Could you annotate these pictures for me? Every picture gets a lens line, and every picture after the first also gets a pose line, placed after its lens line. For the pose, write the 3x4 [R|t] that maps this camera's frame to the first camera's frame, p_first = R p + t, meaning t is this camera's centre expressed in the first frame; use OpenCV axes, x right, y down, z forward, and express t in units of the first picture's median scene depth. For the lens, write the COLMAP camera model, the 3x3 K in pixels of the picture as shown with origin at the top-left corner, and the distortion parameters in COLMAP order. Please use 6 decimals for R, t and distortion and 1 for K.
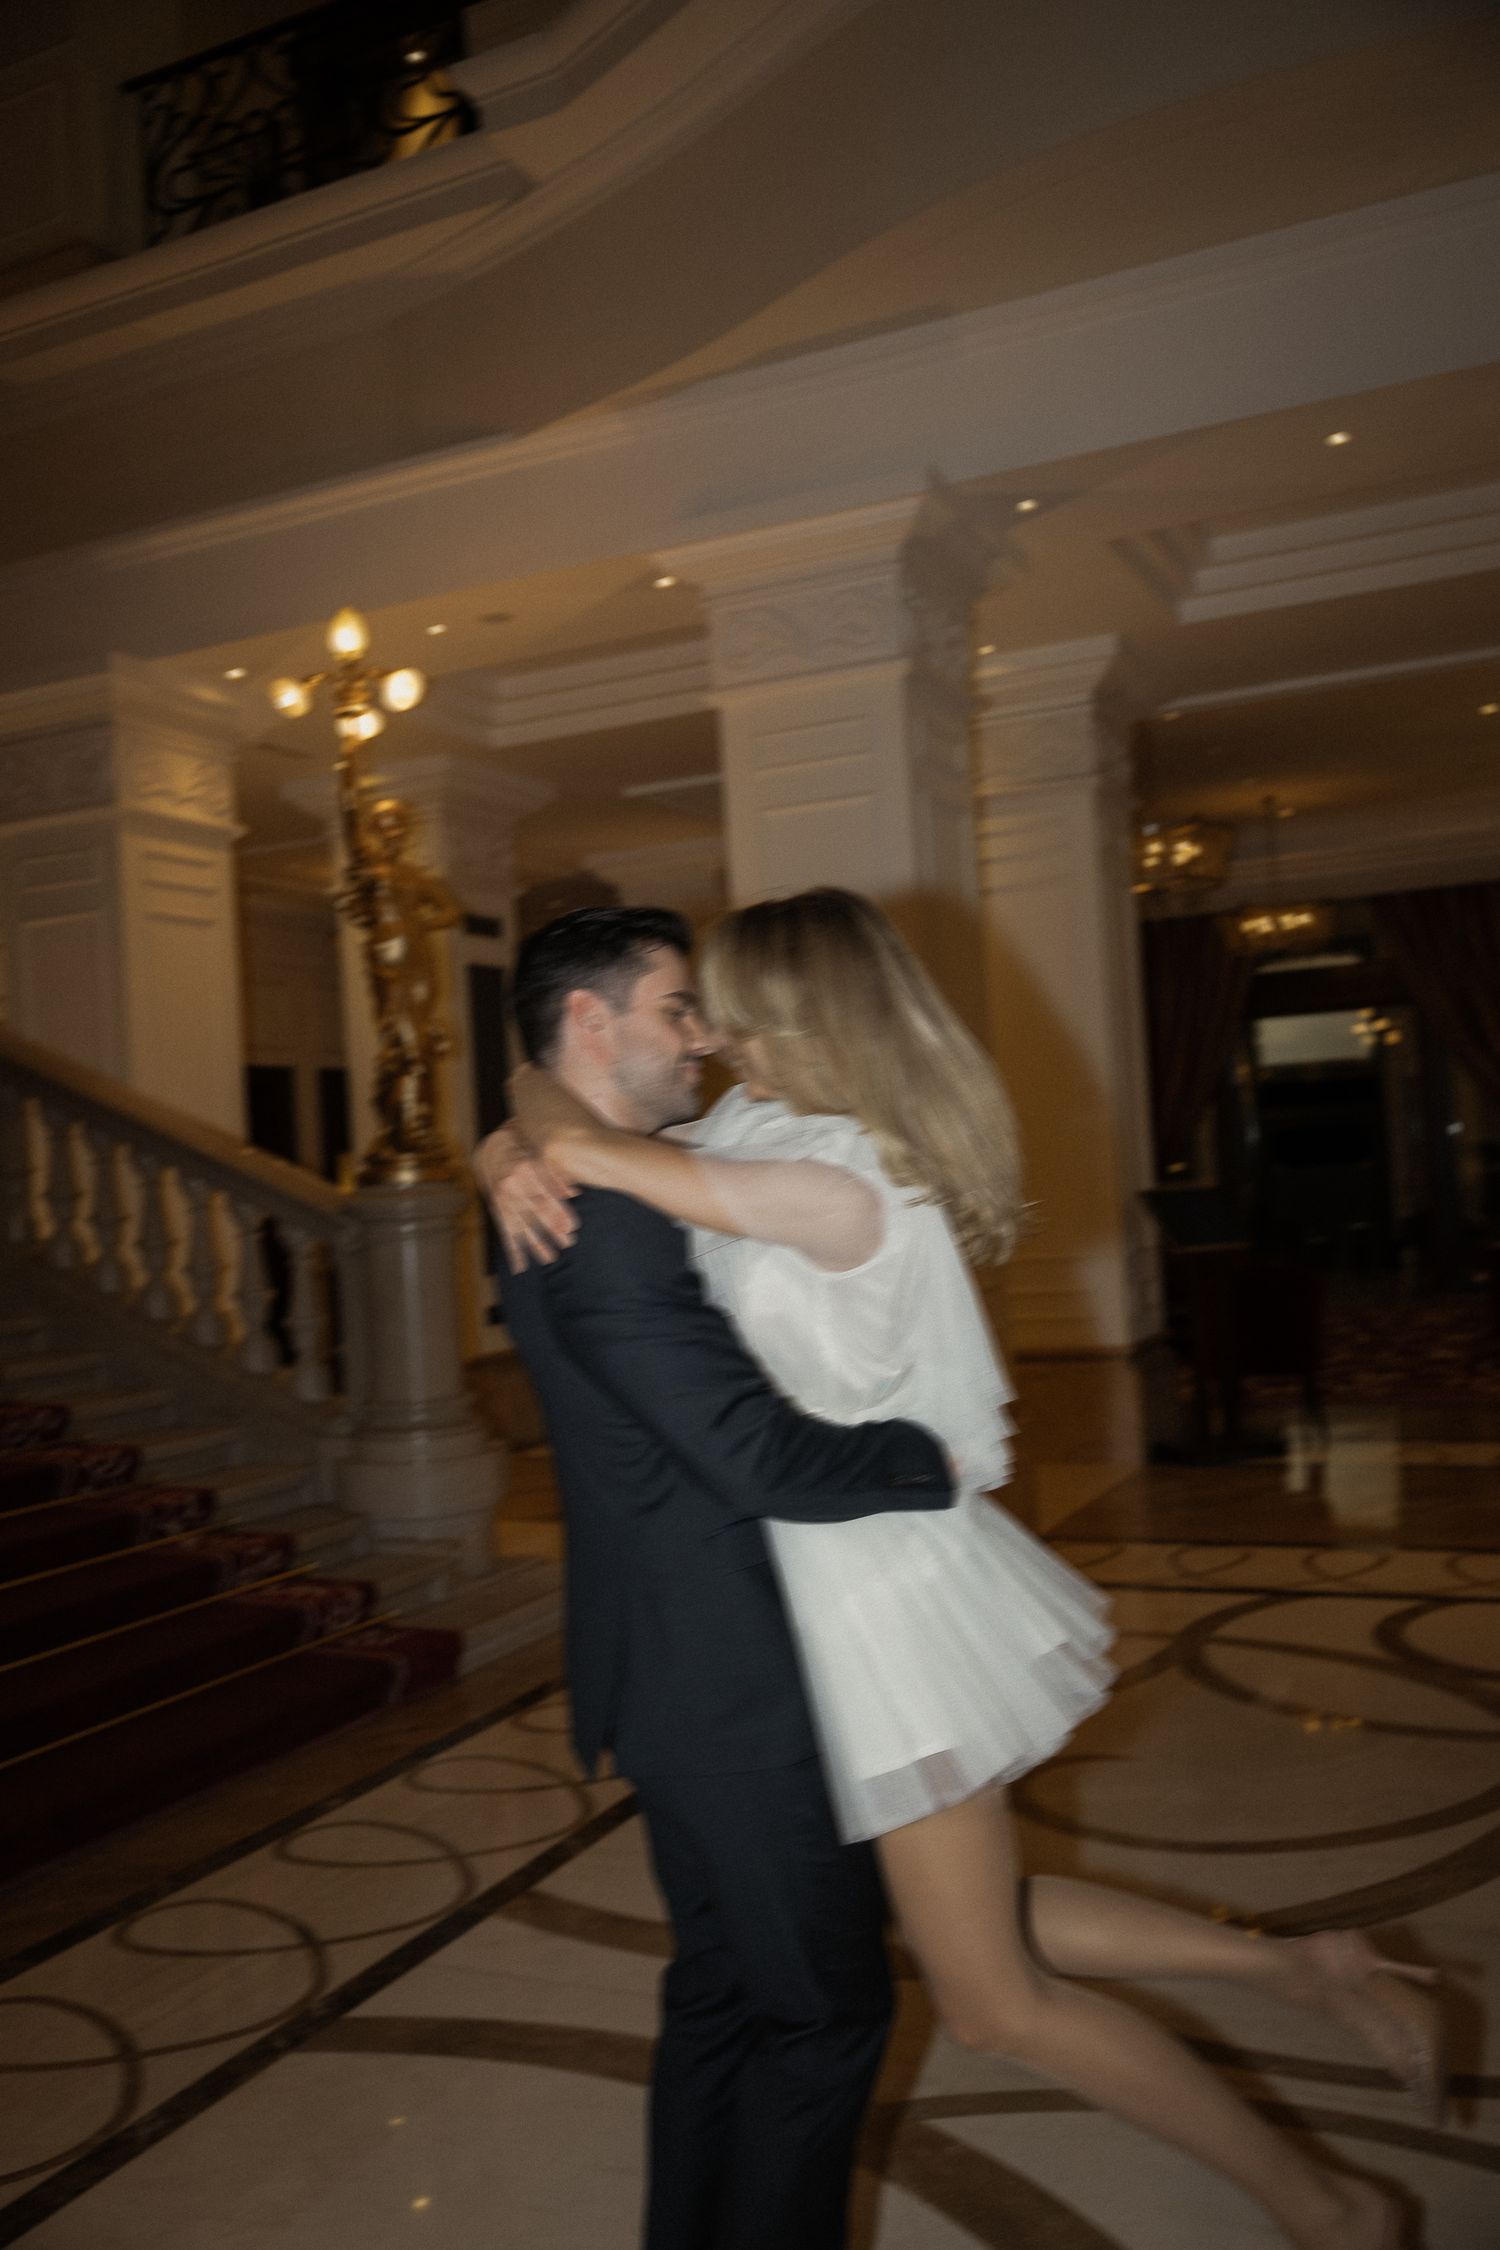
lens RADIAL K [[1885.7, 0, 759.9], [0, 1885.7, 1125.2], [0, 0, 1]] dist [-0.003538, 0.002500]
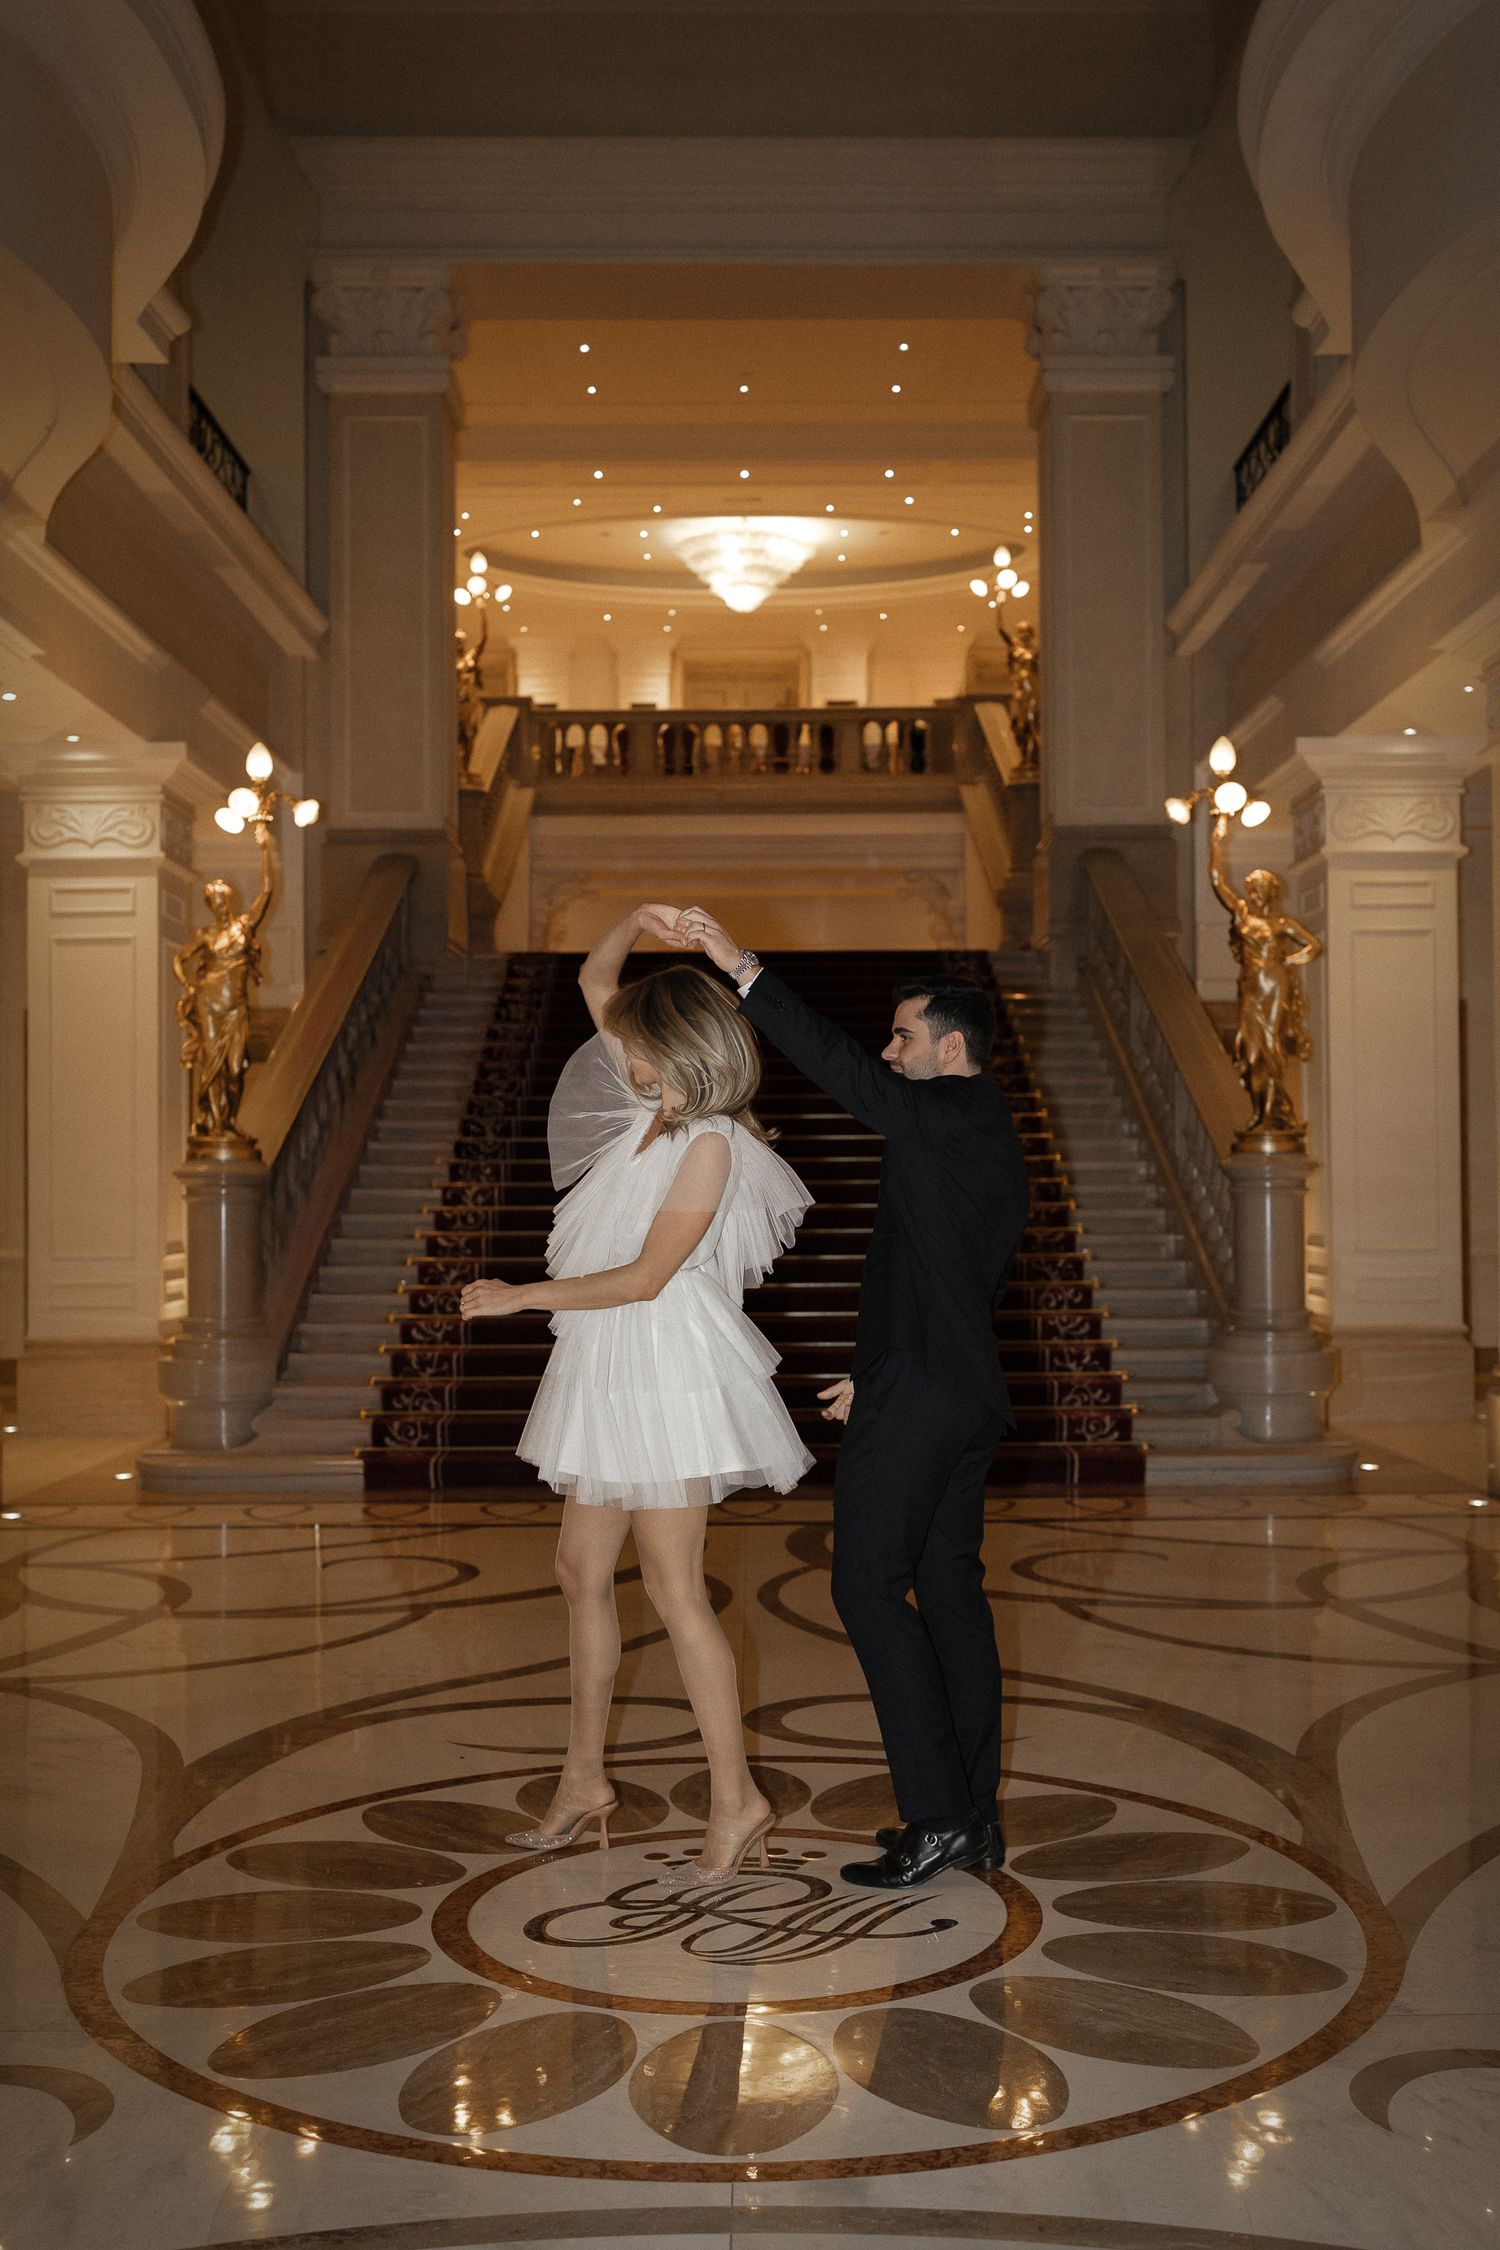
lens RADIAL K [[2343.3, 0, 793.5], [0, 2343.3, 1130.9], [0, 0, 1]] dist [0.008107, 0.002939]
pose [[0.444617, 0.032927, -0.895115, 1.132169], [0.000619, 0.999313, 0.037067, -0.045340], [0.895720, -0.017034, 0.444291, -0.051283]]
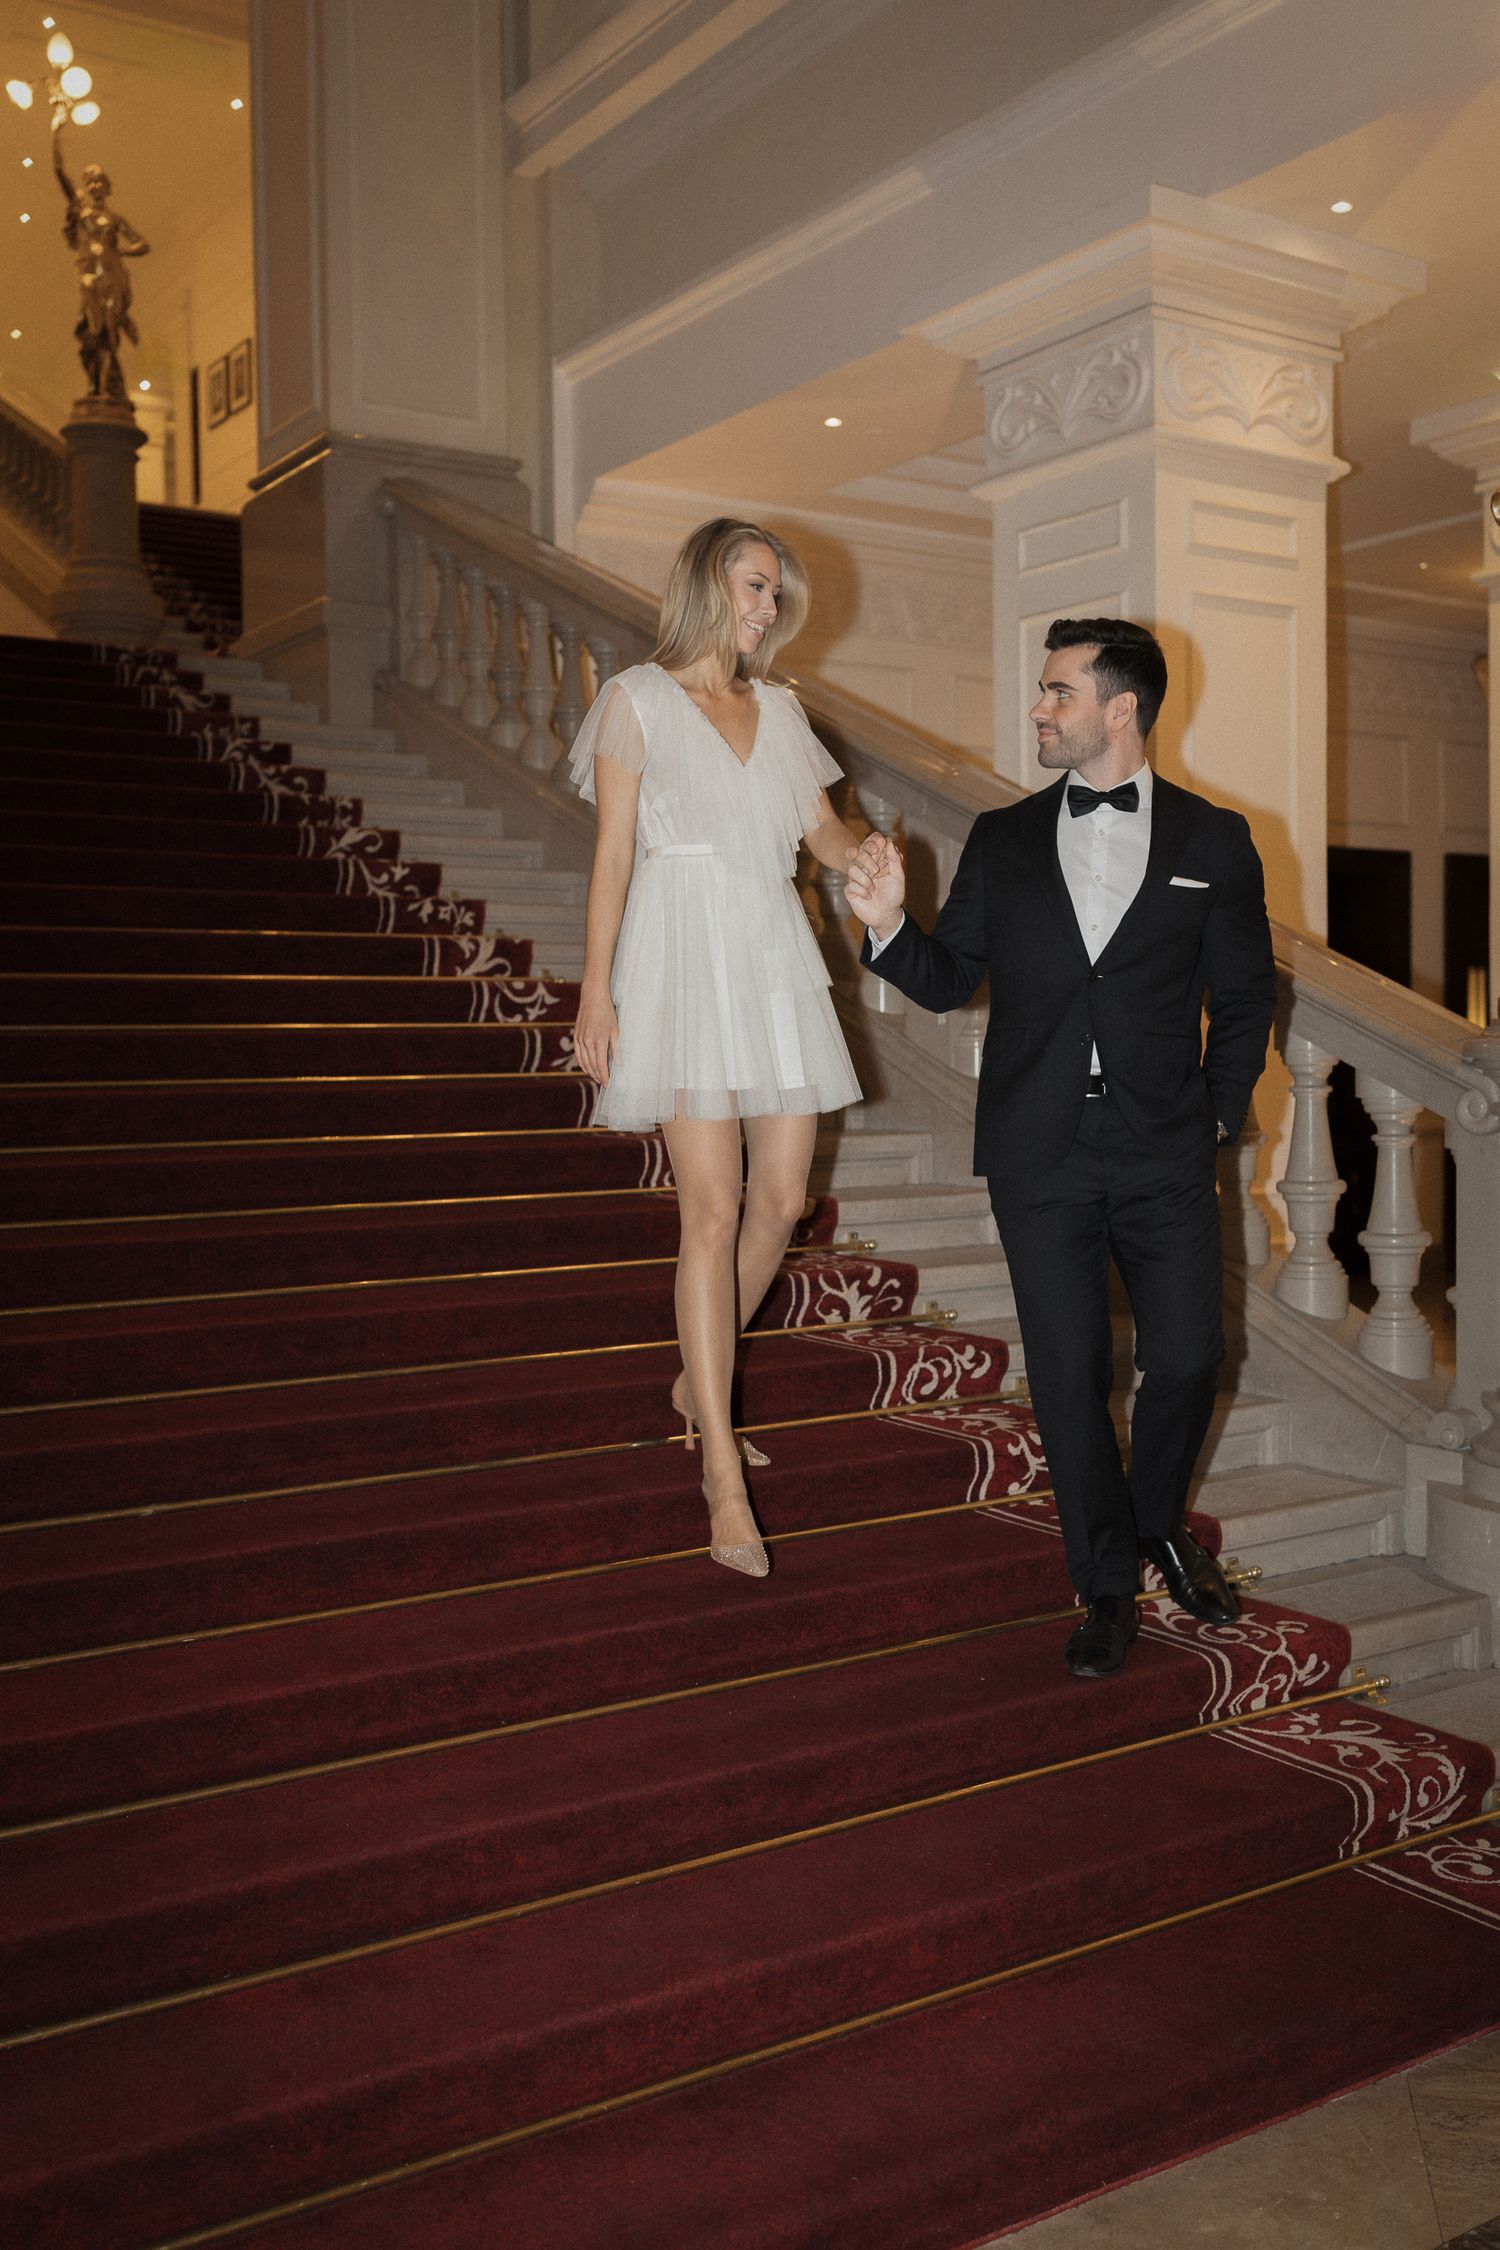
lens RADIAL K [[2135.0, 0, 753.1], [0, 2135.0, 1117.5], [0, 0, 1]] dist [0.002255, -0.010405]
pose [[0.856523, 0.068355, -0.511562, -0.072135], [-0.027423, 0.995818, 0.087145, 0.012228], [0.515379, -0.060613, 0.854816, 0.321518]]
